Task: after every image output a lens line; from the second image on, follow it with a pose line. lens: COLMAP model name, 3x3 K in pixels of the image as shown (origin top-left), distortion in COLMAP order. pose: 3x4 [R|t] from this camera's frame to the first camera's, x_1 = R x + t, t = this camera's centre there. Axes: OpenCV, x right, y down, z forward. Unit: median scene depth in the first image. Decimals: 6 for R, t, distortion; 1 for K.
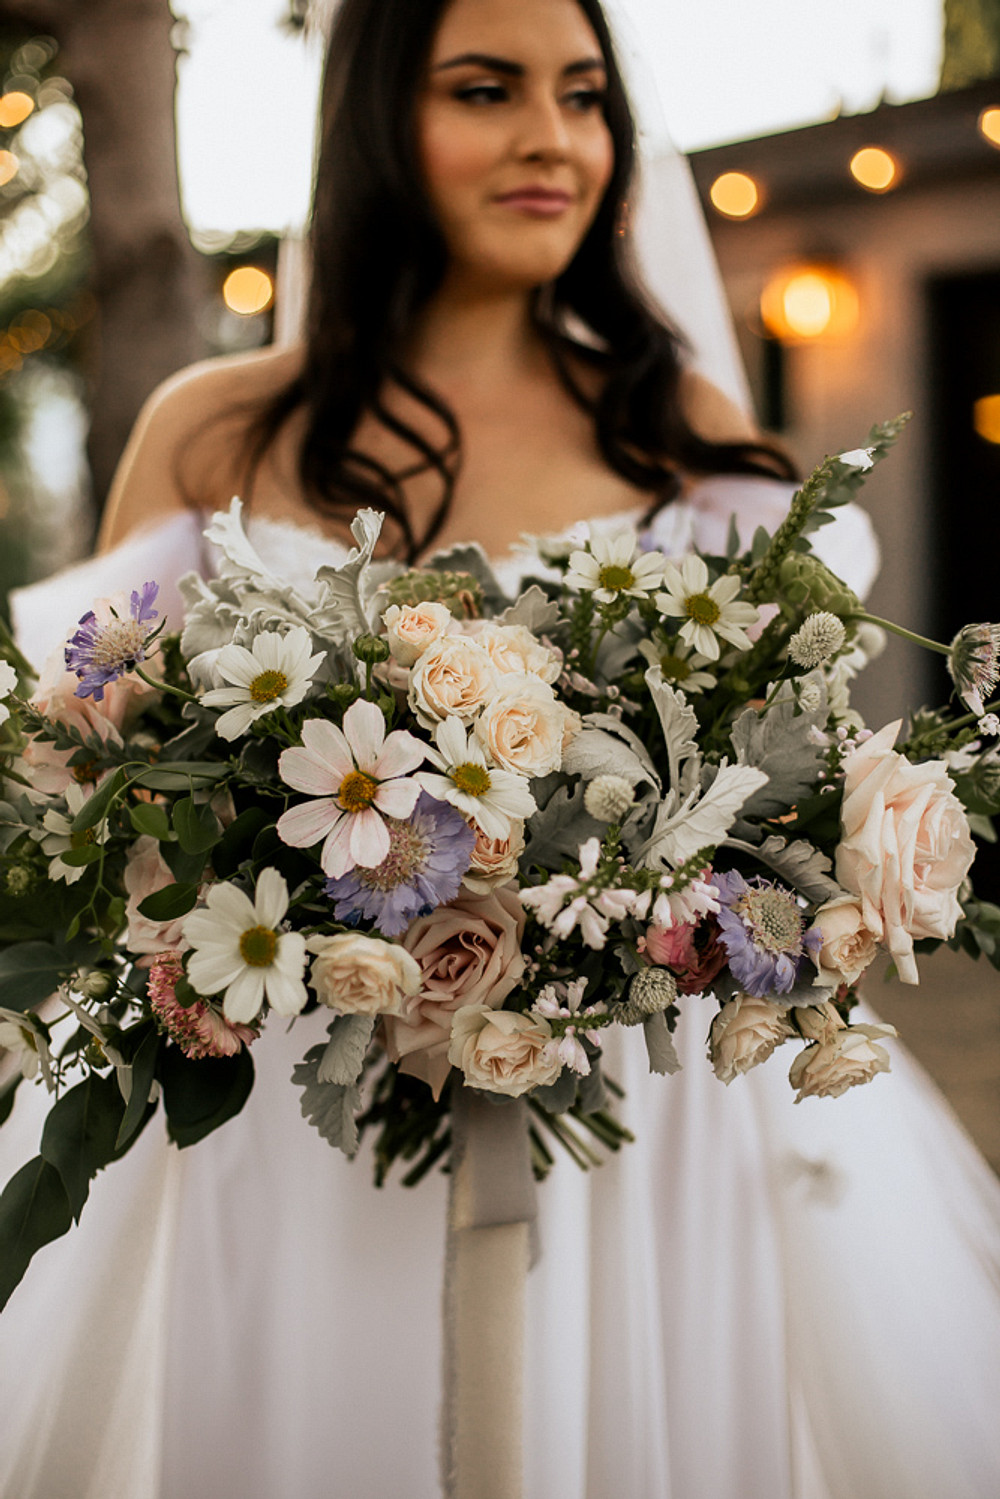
lens RADIAL K [[2302.0, 0, 477.0], [0, 2302.0, 749.6], [0, 0, 1]] dist [-0.110607, -0.021766]
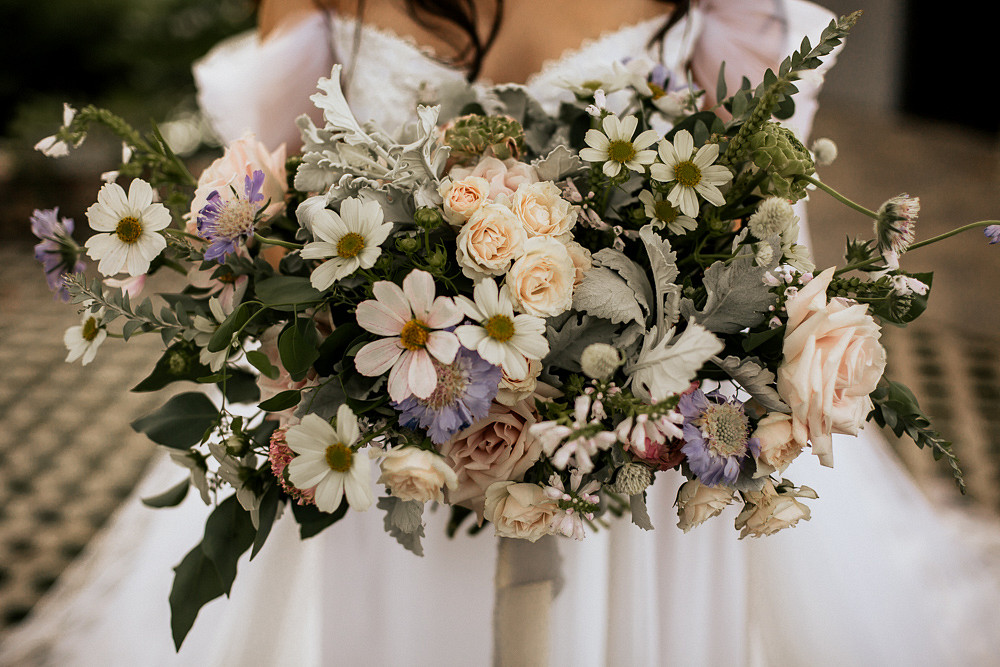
lens RADIAL K [[1535.7, 0, 500.0], [0, 1535.7, 333.5], [0, 0, 1]] dist [-0.110607, -0.021766]
pose [[0.997550, 0.026282, -0.064829, 0.053392], [-0.008451, 0.965229, 0.261269, -0.209251], [0.069442, -0.260081, 0.963087, 0.142419]]
